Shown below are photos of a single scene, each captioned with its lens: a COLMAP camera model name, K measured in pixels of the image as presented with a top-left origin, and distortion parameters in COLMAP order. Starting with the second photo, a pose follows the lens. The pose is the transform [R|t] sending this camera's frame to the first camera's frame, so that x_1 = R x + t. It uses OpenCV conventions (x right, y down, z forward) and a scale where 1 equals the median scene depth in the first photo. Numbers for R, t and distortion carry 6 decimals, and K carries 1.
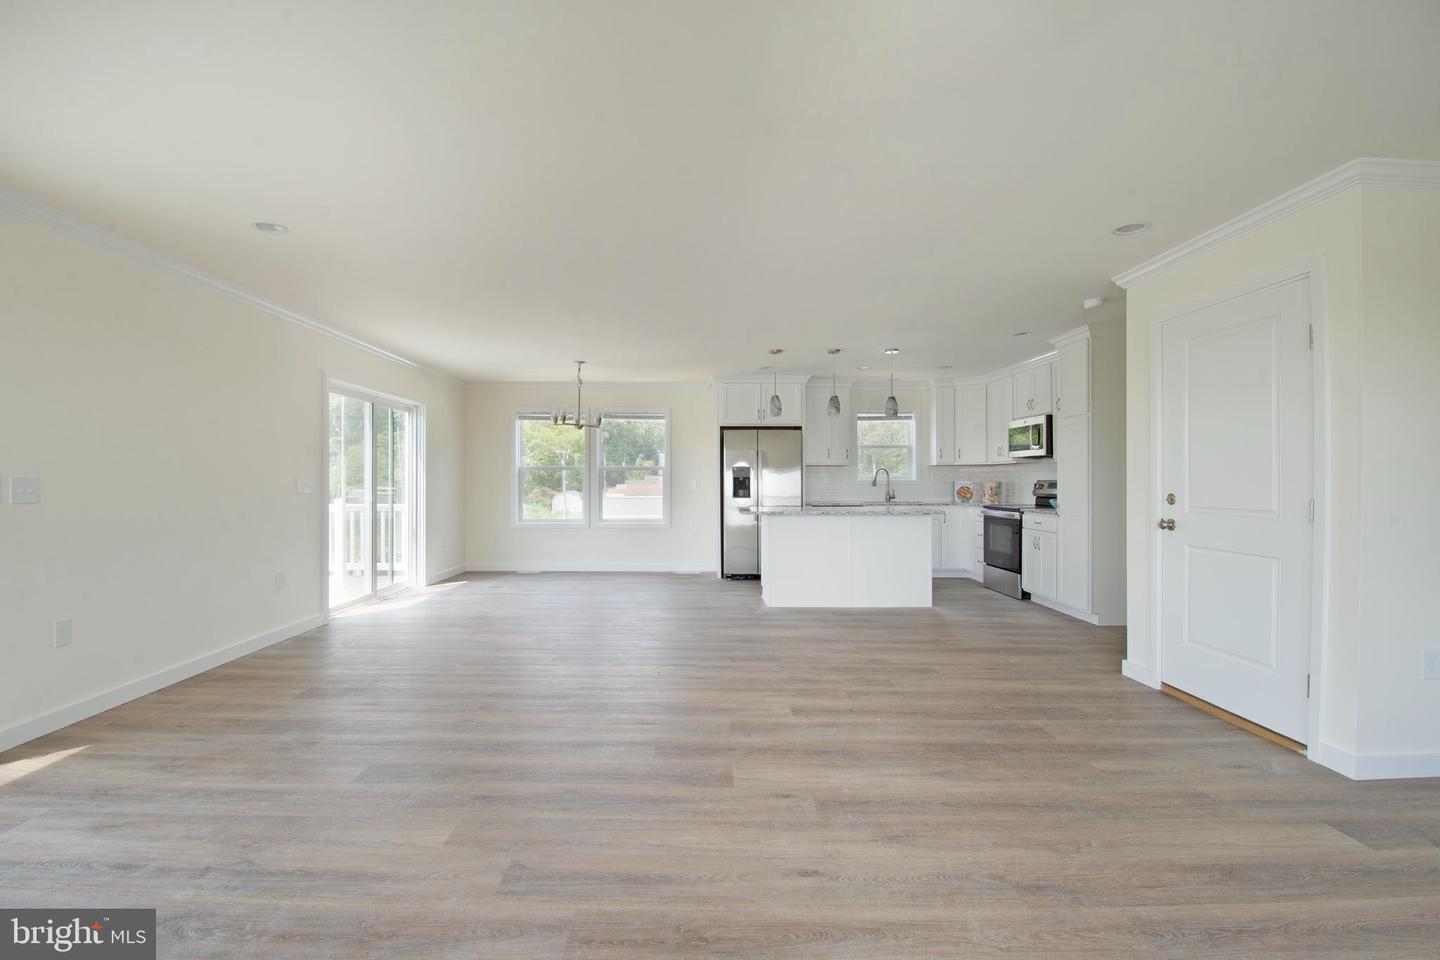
lens RADIAL K [[639.4, 0, 693.2], [0, 639.4, 480.1], [0, 0, 1]] dist [-0.000247, -0.018788]
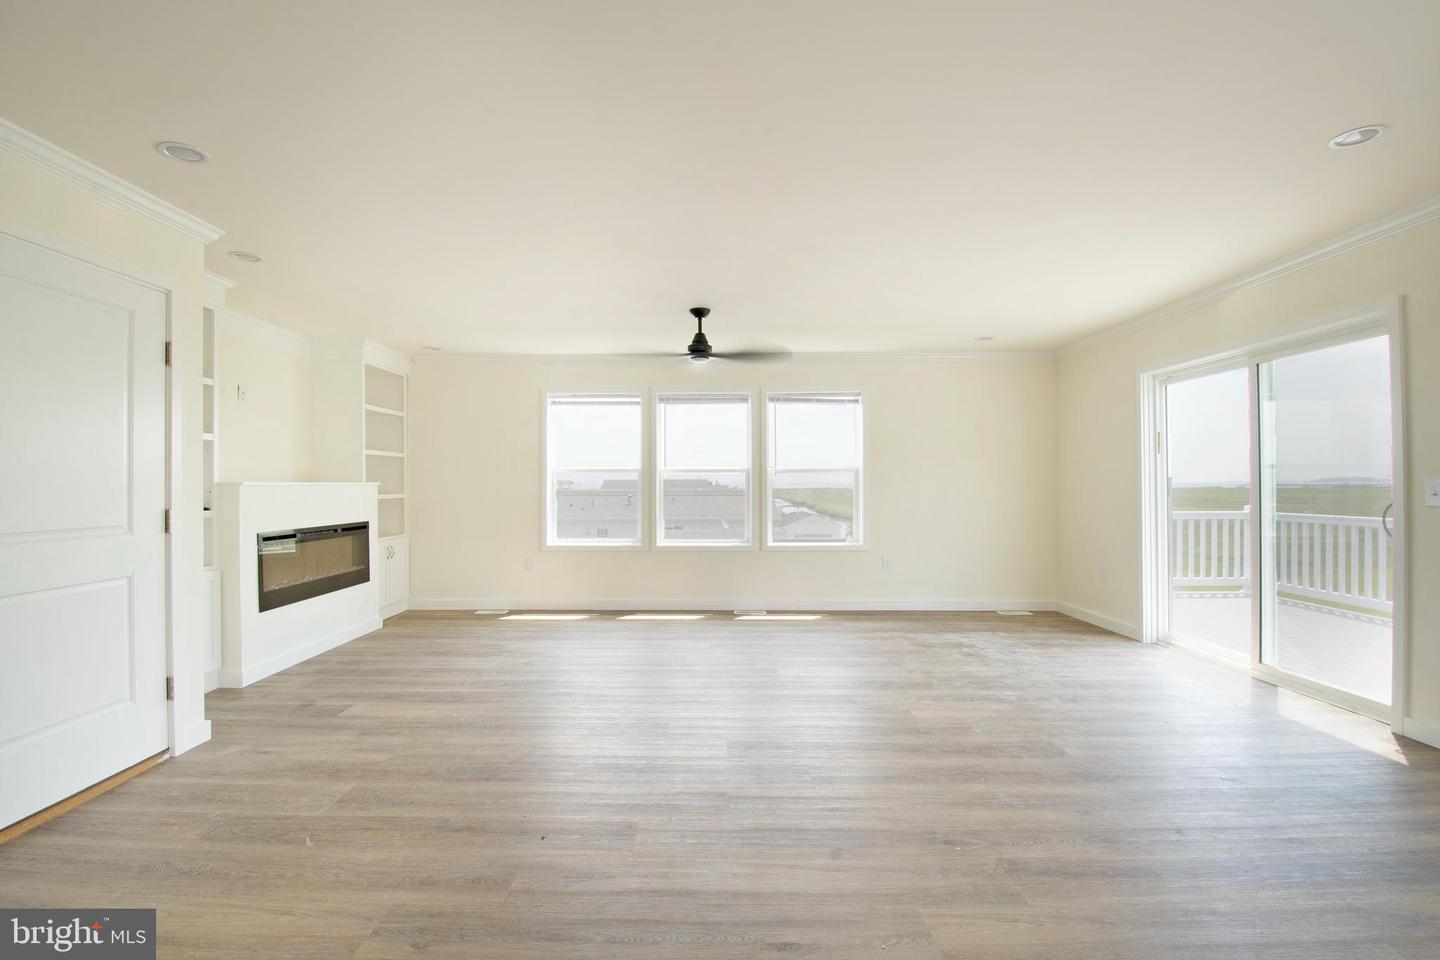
lens RADIAL K [[639.4, 0, 693.2], [0, 639.4, 480.1], [0, 0, 1]] dist [-0.000247, -0.018788]
pose [[-0.999798, 0.005519, 0.019306, 0.091634], [0.005486, 0.999983, -0.001786, -0.009959], [-0.019315, -0.001680, -0.999812, 1.941141]]
